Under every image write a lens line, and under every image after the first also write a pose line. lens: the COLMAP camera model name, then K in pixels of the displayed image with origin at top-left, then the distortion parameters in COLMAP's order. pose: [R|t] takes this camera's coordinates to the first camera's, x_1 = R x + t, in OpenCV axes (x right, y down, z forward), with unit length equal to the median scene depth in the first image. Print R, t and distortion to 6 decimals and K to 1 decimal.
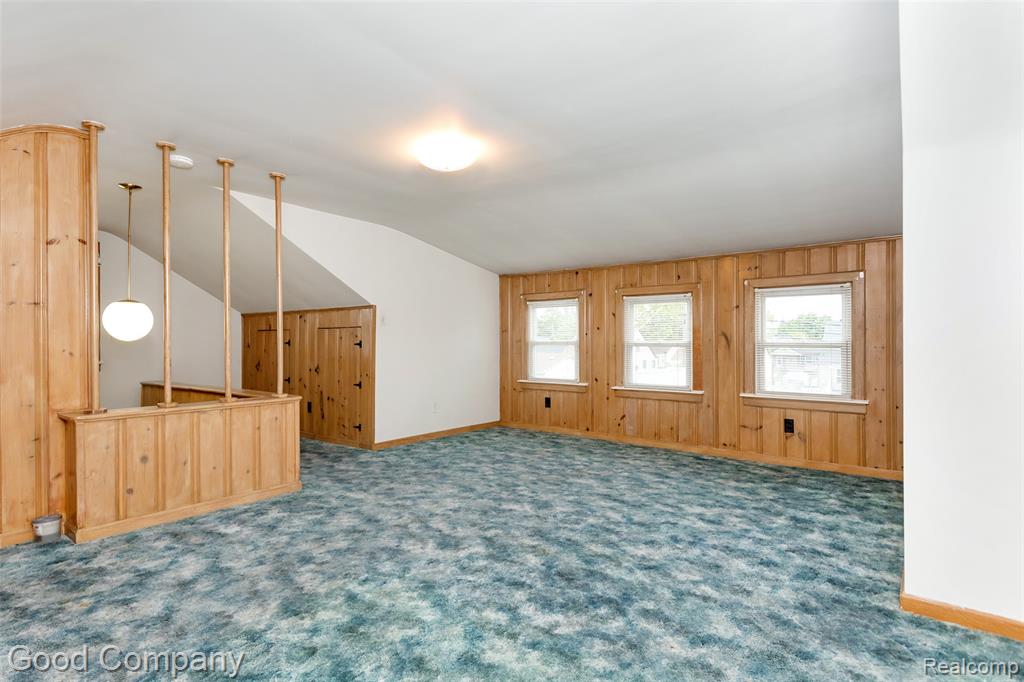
lens RADIAL K [[535.5, 0, 495.9], [0, 535.5, 342.2], [0, 0, 1]] dist [0.009022, 0.003787]
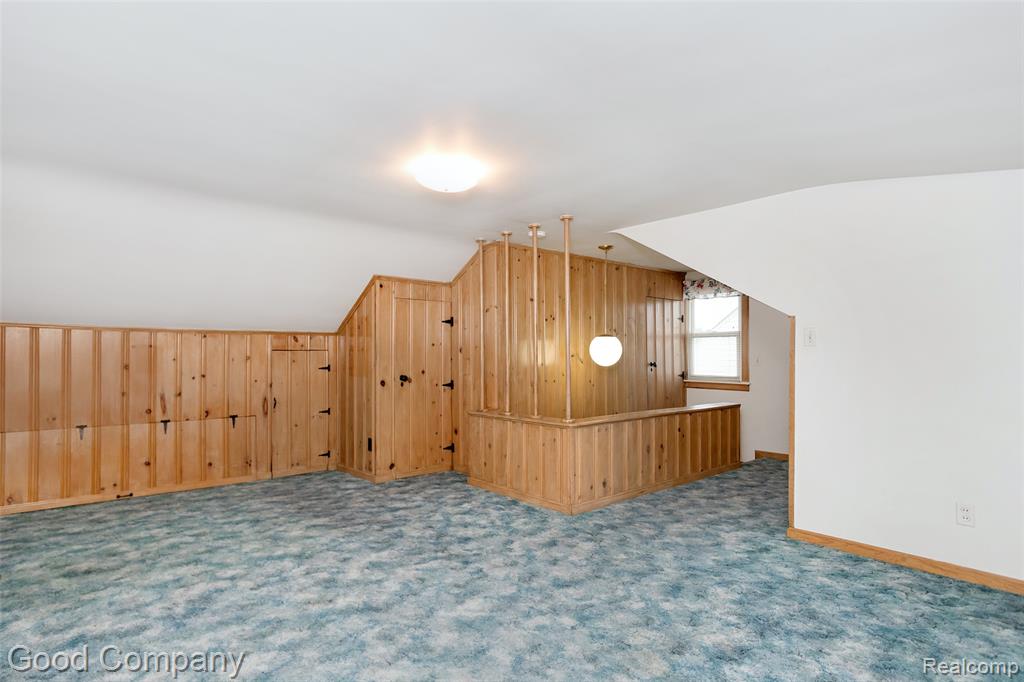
lens RADIAL K [[535.5, 0, 500.6], [0, 535.5, 355.5], [0, 0, 1]] dist [0.009022, 0.003787]
pose [[-0.188766, 0.003404, -0.982016, 0.825302], [0.007337, 0.999971, 0.002055, -0.044771], [0.981995, -0.006817, -0.188785, 1.285570]]
